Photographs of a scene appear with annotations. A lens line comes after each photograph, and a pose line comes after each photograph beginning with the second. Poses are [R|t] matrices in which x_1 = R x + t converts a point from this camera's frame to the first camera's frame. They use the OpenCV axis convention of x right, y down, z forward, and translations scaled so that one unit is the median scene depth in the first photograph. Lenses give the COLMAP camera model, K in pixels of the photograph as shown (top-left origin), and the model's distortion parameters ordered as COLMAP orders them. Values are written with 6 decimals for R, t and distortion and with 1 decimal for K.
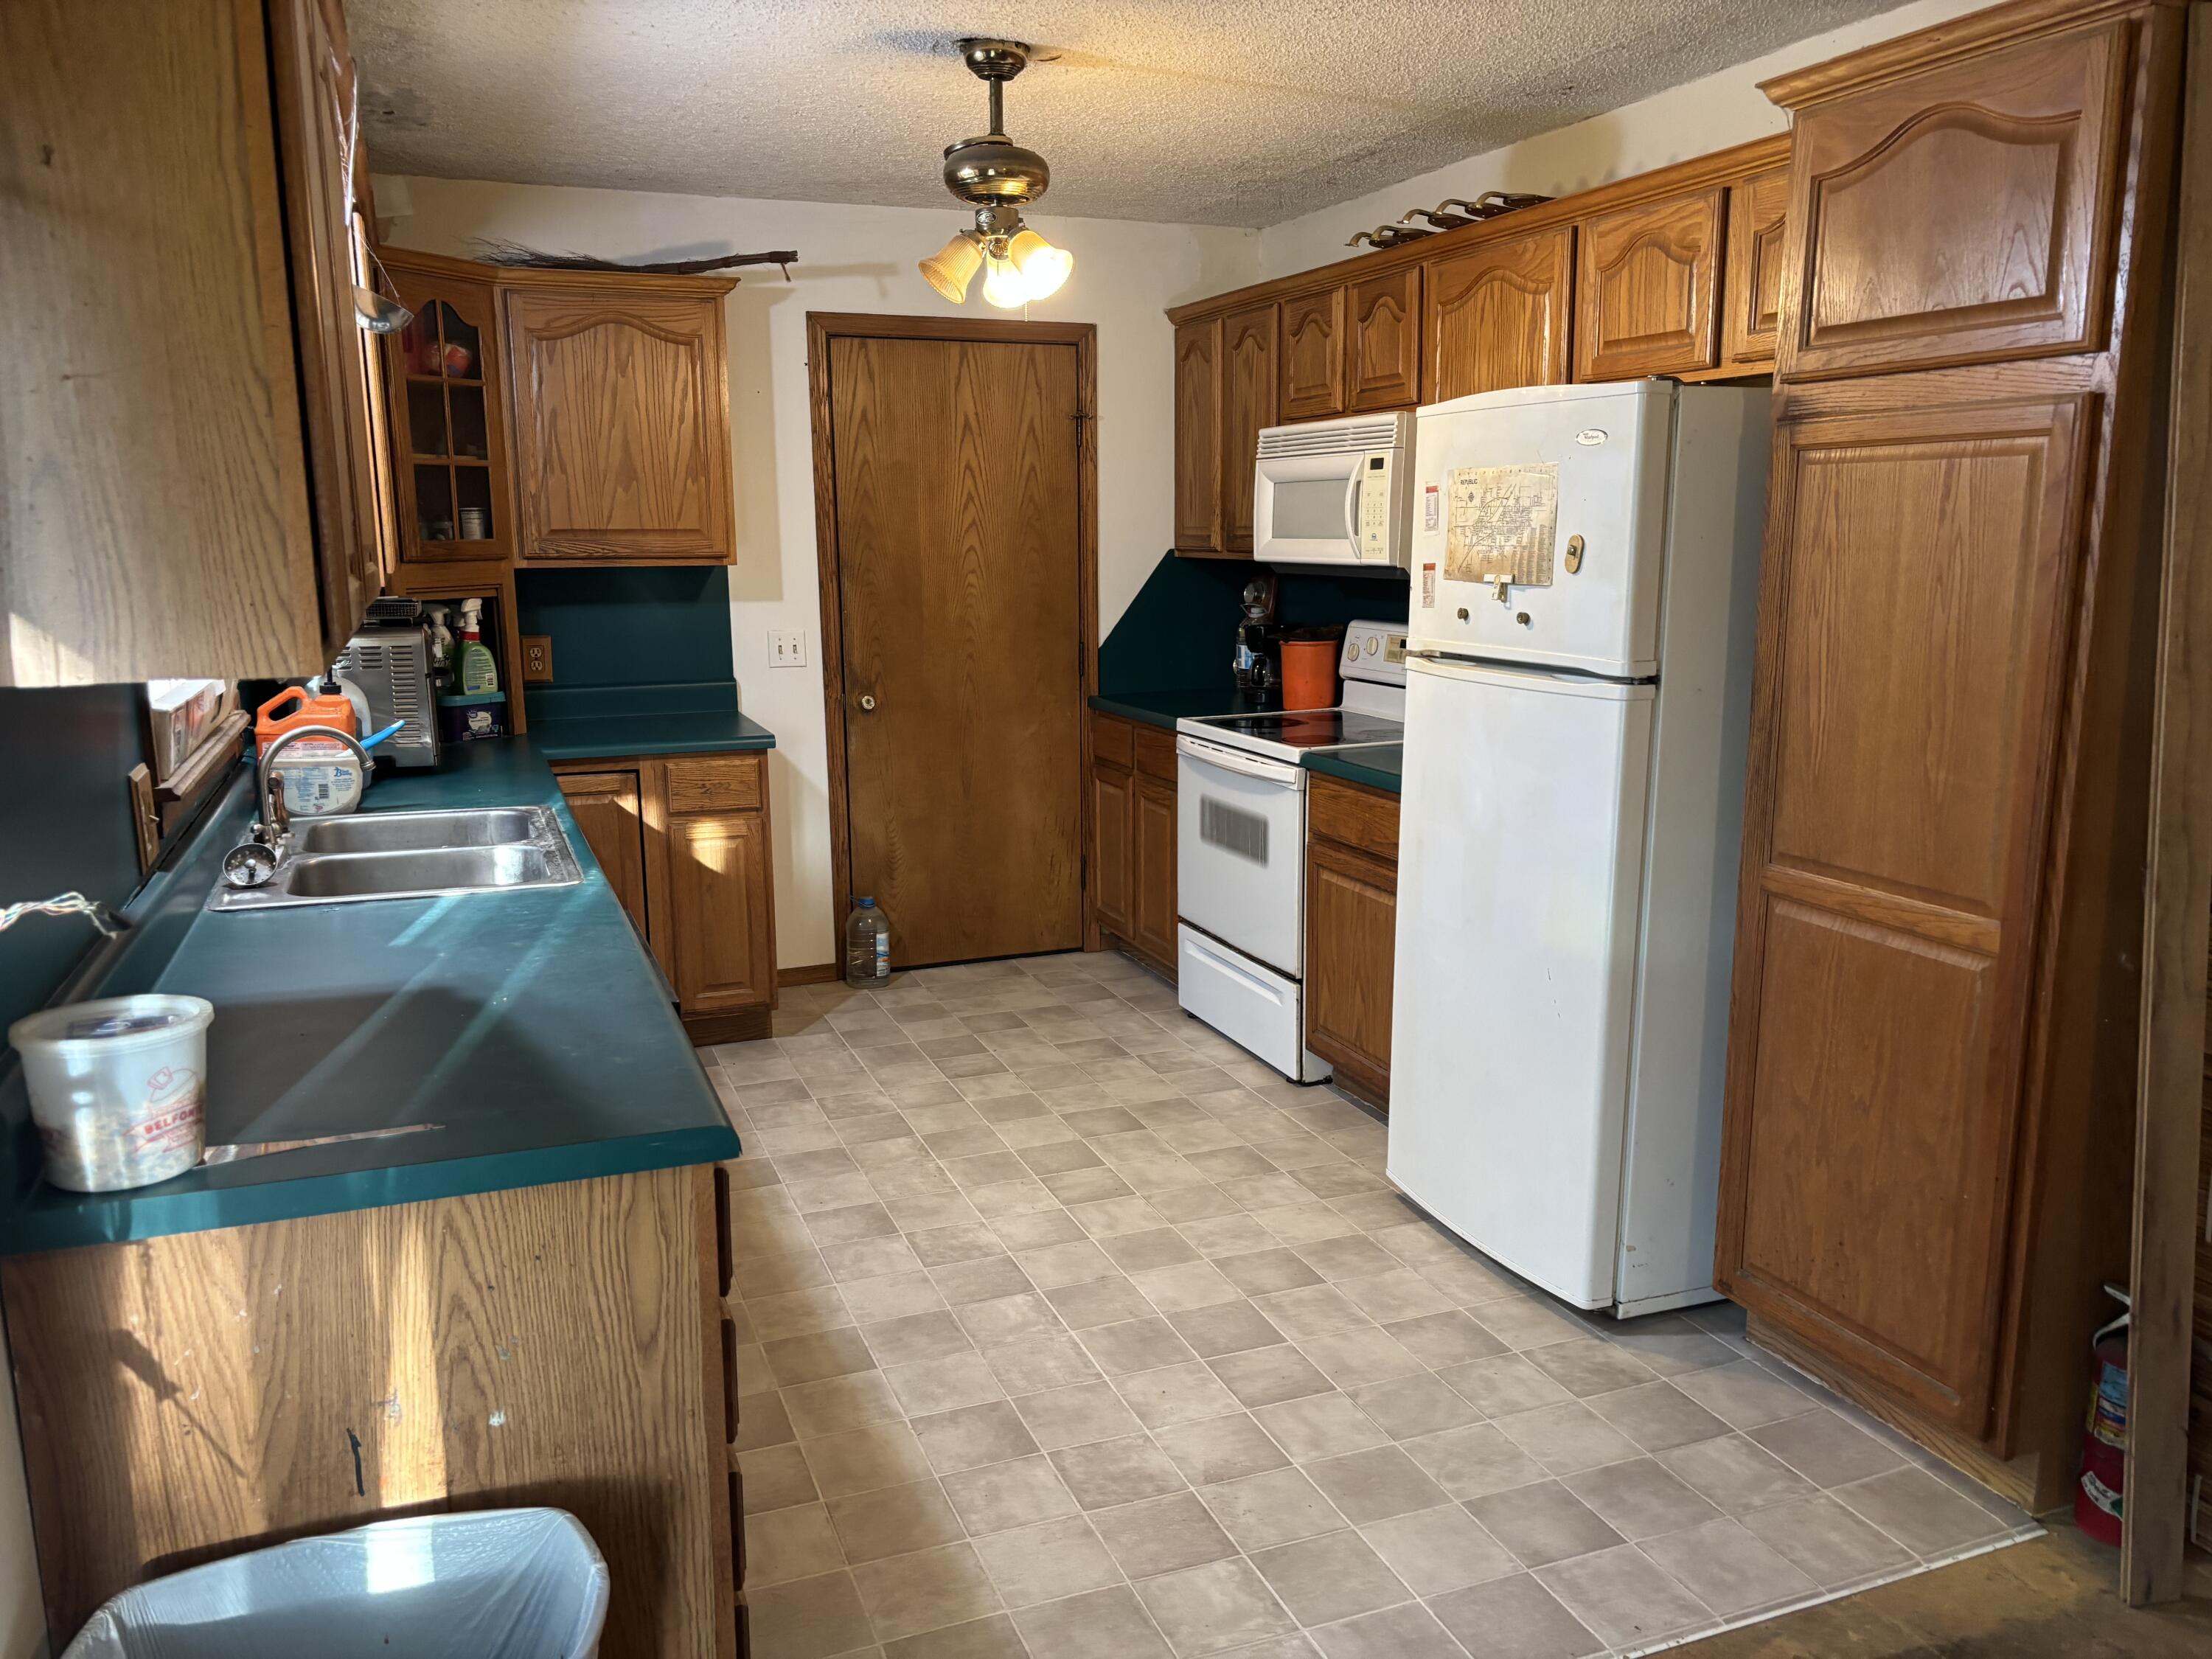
lens RADIAL K [[1673.4, 0, 1058.4], [0, 1673.4, 836.2], [0, 0, 1]] dist [0.095601, -0.153131]
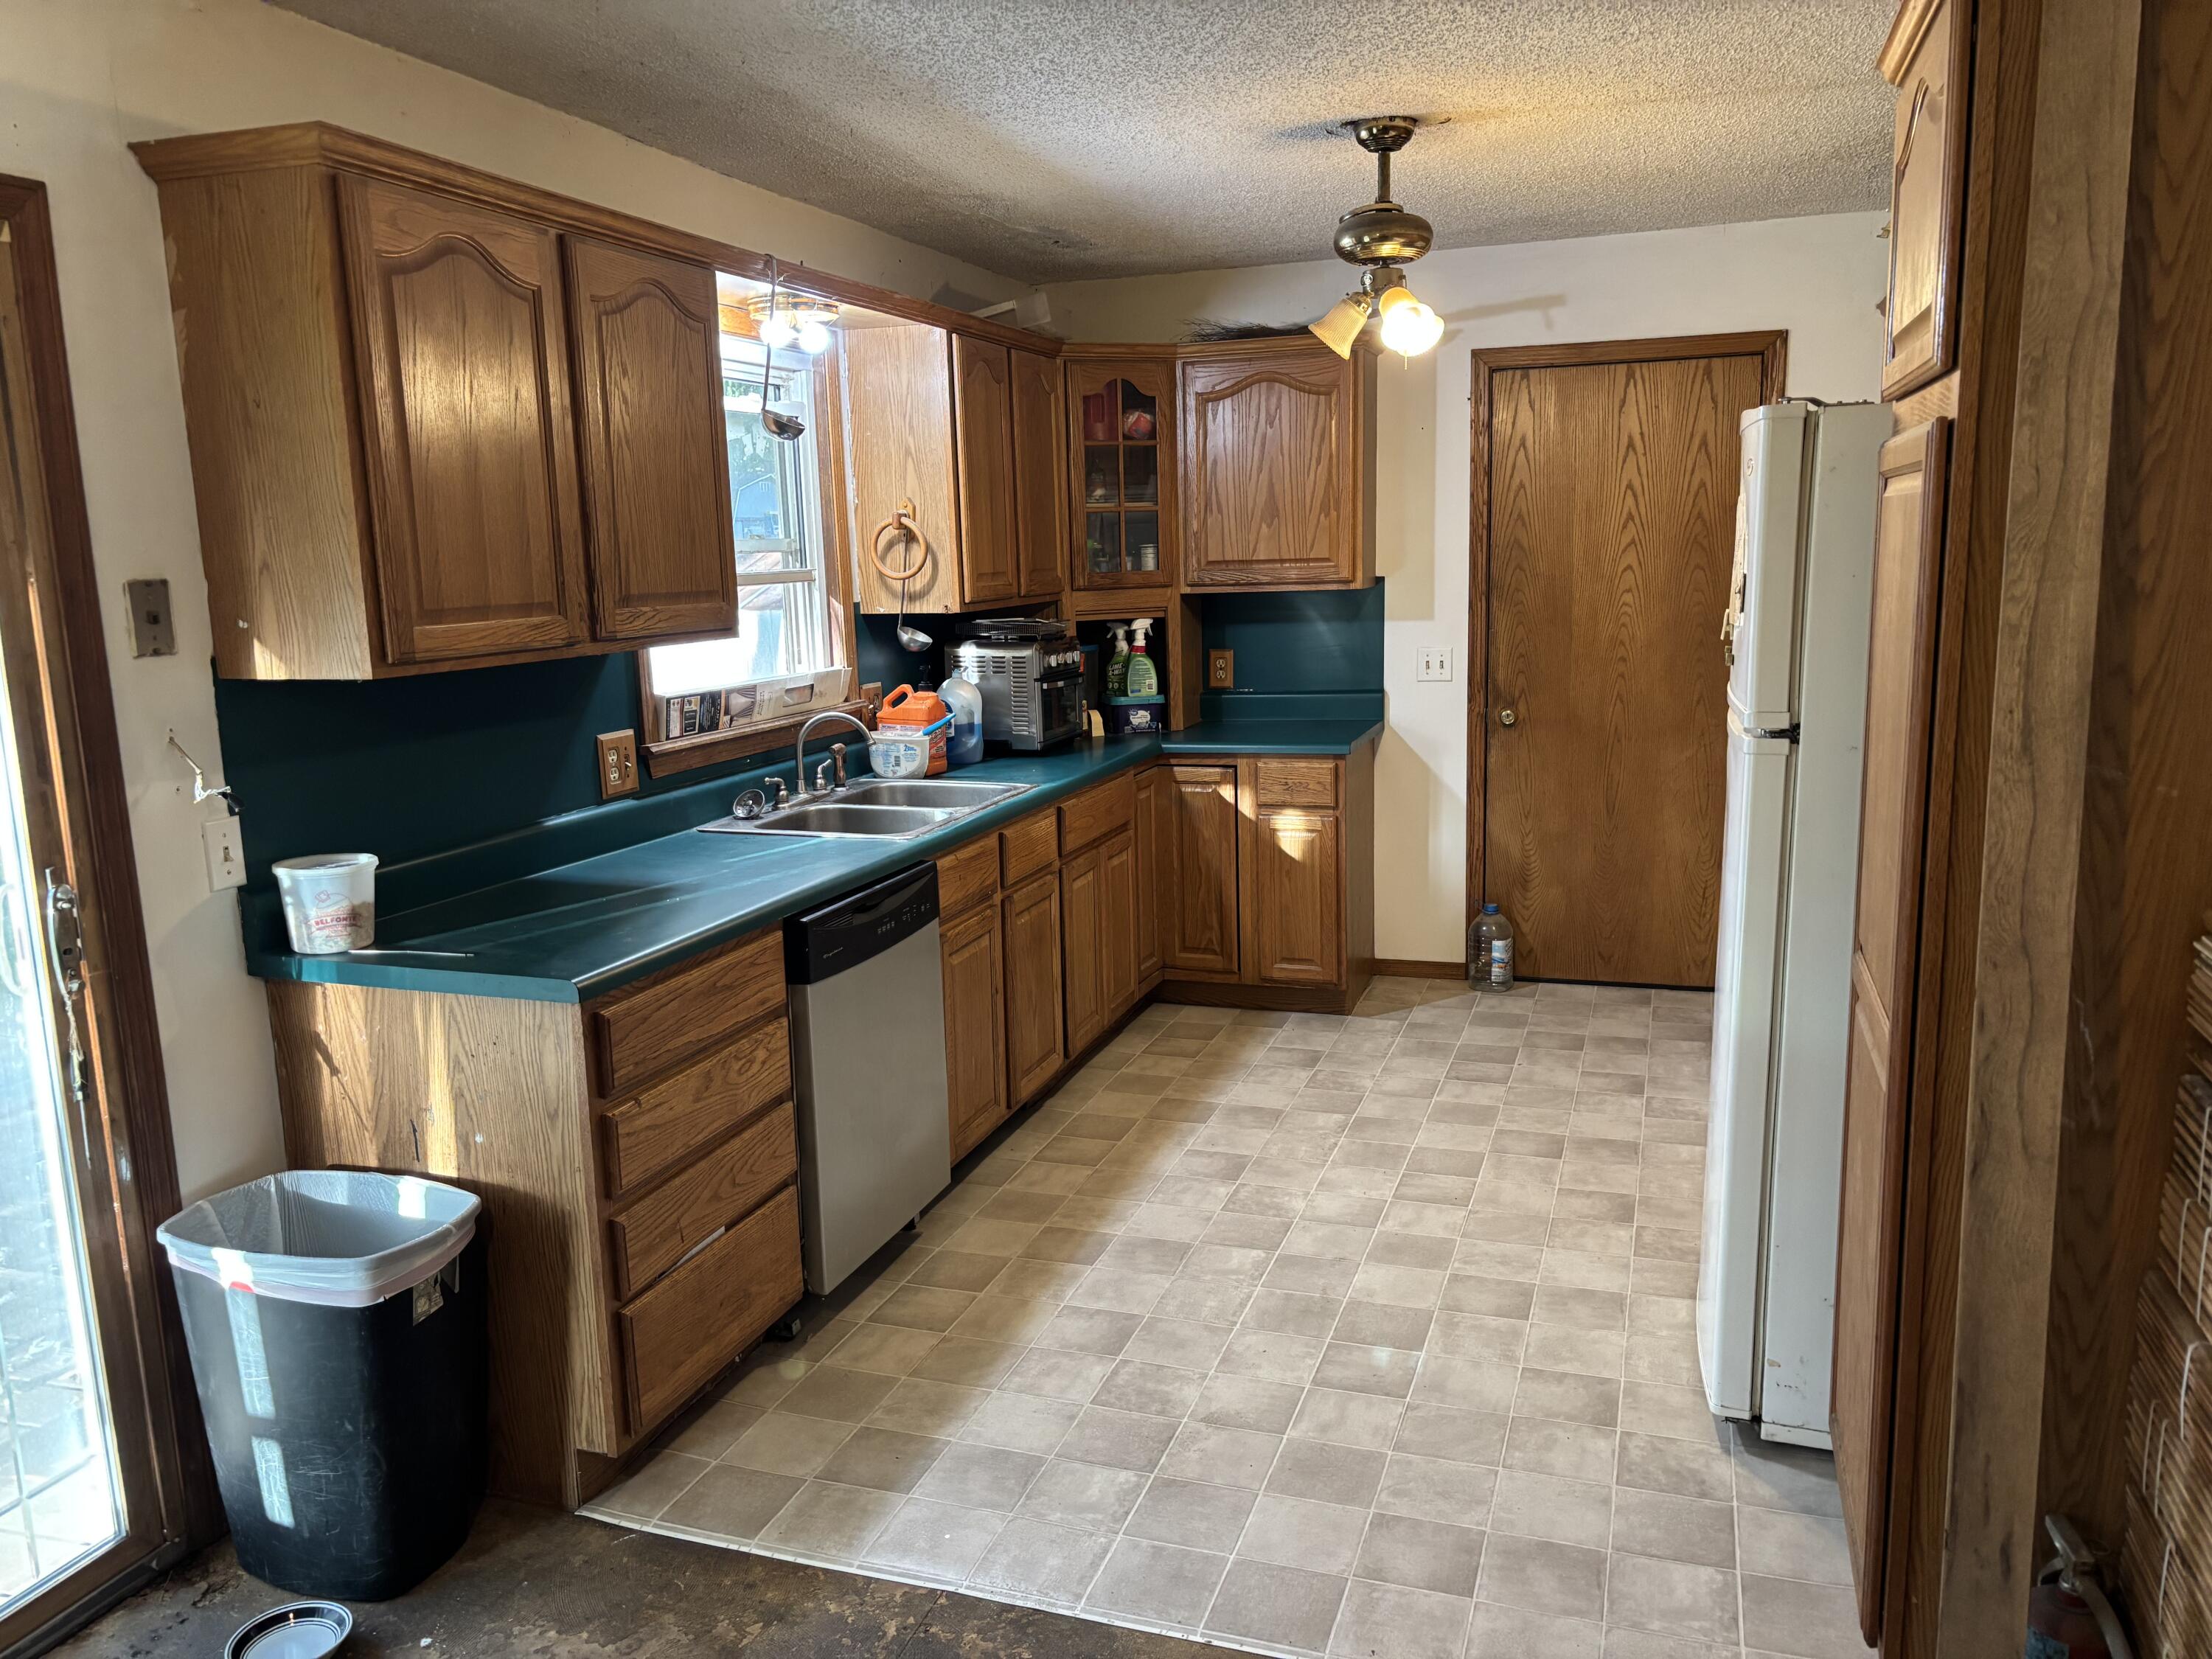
lens RADIAL K [[1762.6, 0, 1200.9], [0, 1762.6, 831.9], [0, 0, 1]] dist [0.187900, -0.405374]
pose [[0.754316, 0.092775, -0.649923, 0.535885], [-0.096110, 0.994904, 0.030473, -0.028479], [0.649439, 0.039477, 0.759389, 0.051507]]
